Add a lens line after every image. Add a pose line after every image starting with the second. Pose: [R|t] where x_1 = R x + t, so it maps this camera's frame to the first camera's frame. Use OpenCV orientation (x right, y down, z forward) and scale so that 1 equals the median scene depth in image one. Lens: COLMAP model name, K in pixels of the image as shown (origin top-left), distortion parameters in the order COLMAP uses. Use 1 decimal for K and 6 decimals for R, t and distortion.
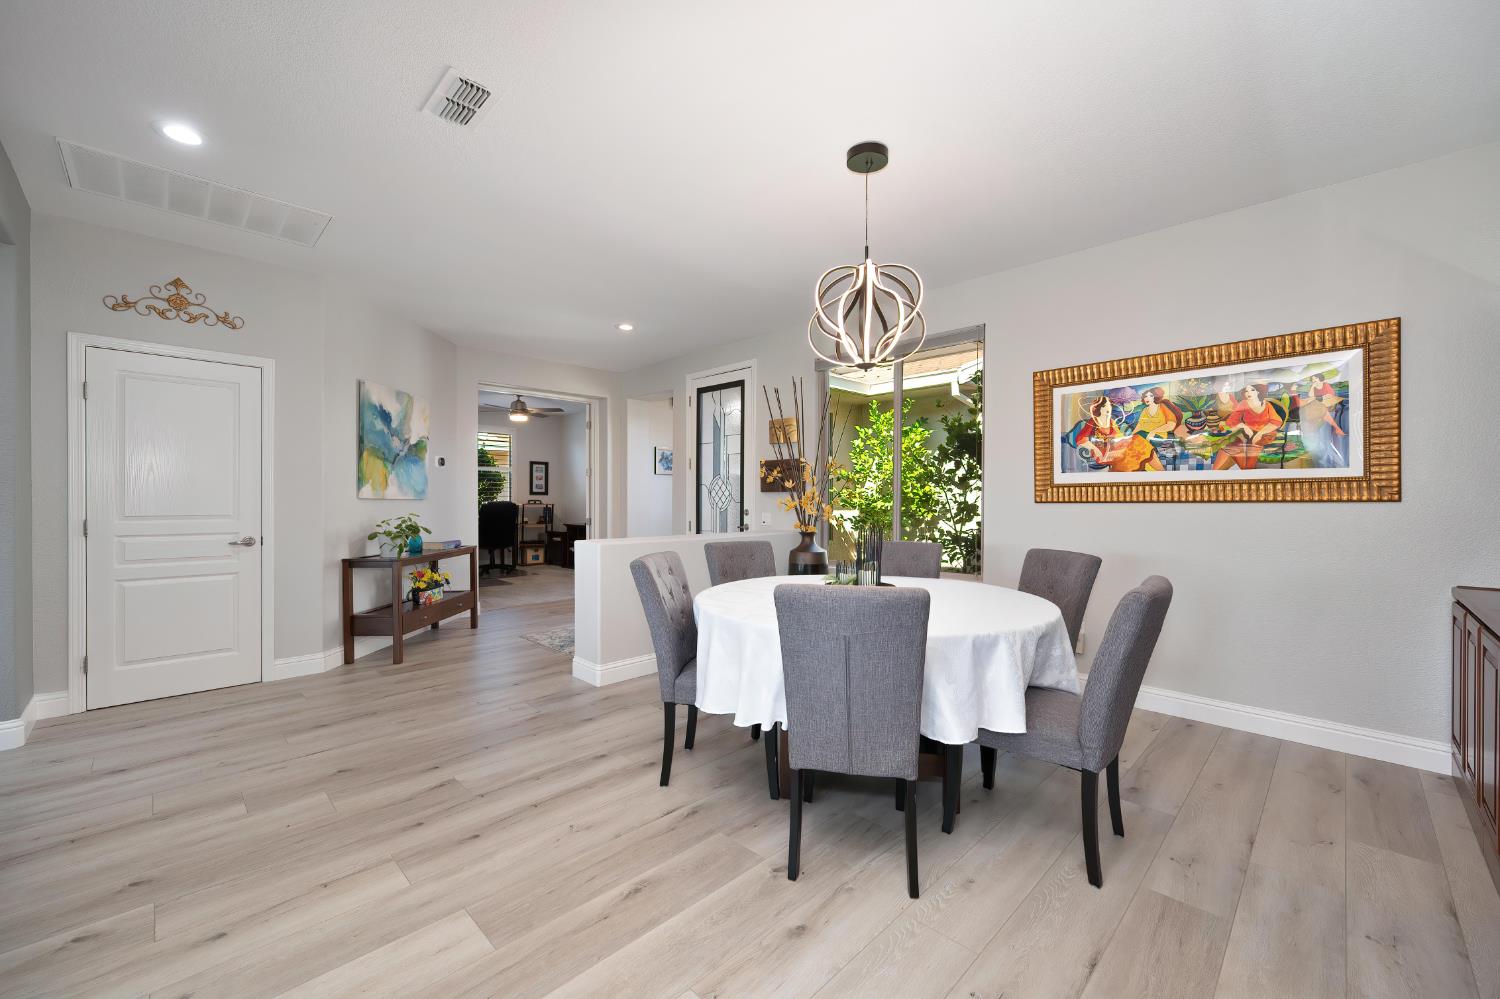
lens RADIAL K [[596.3, 0, 750.0], [0, 596.3, 499.5], [0, 0, 1]] dist [-0.001148, -0.000078]
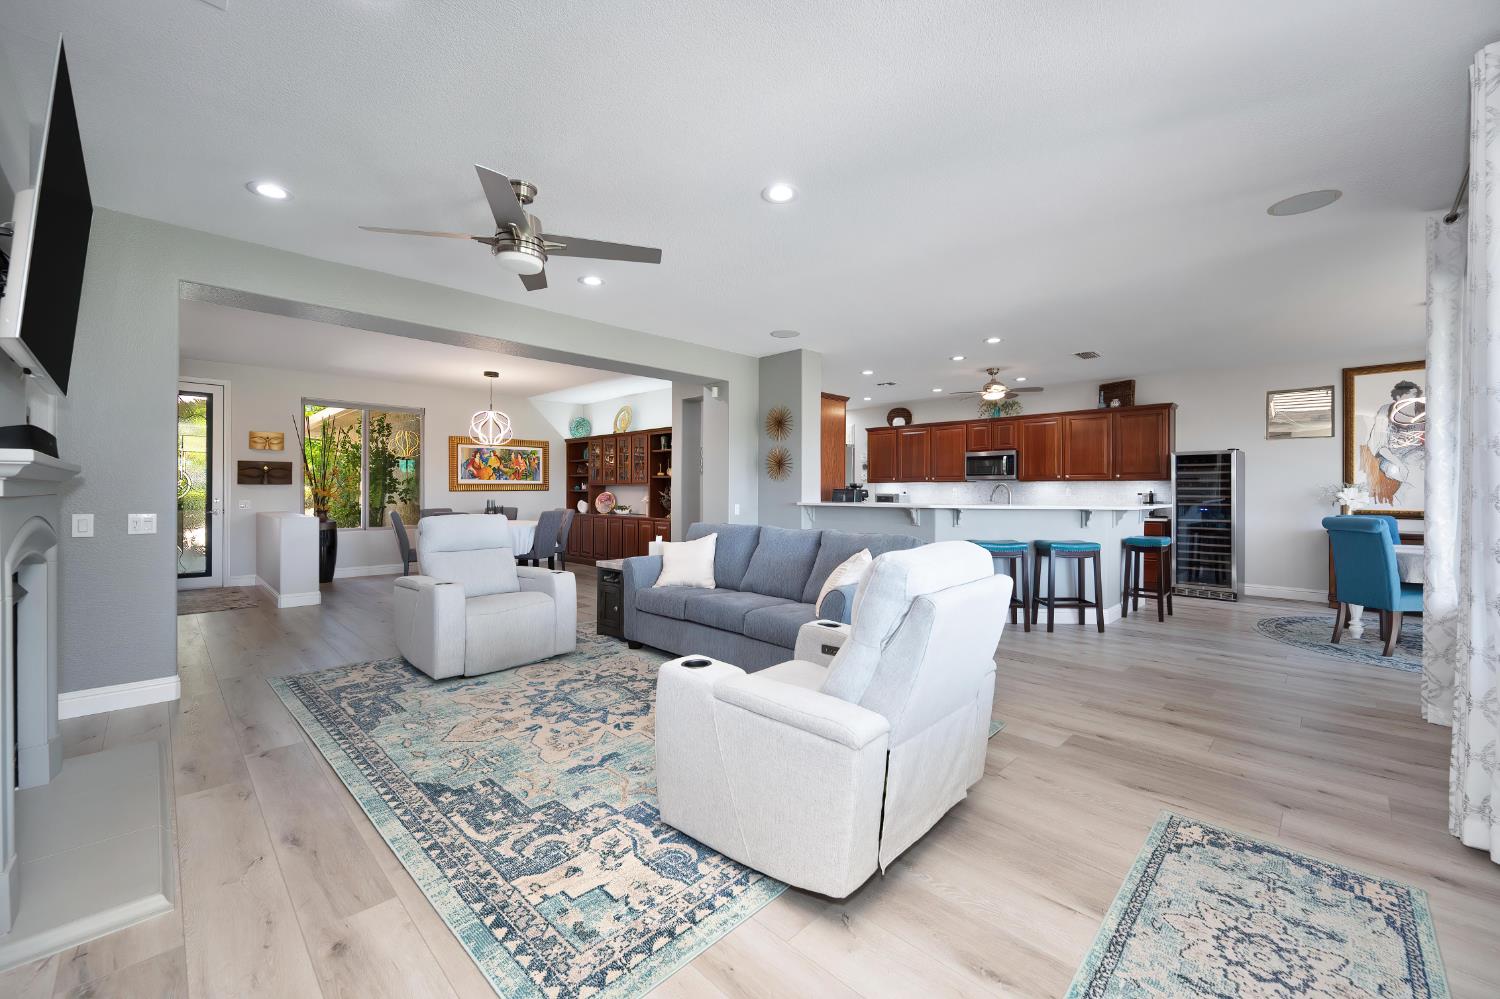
lens RADIAL K [[596.3, 0, 750.0], [0, 596.3, 499.5], [0, 0, 1]] dist [-0.001148, -0.000078]
pose [[-0.014842, -0.010981, 0.999830, -2.120868], [0.002165, 0.999937, 0.011014, 0.015474], [-0.999888, 0.002328, -0.014817, -0.155897]]
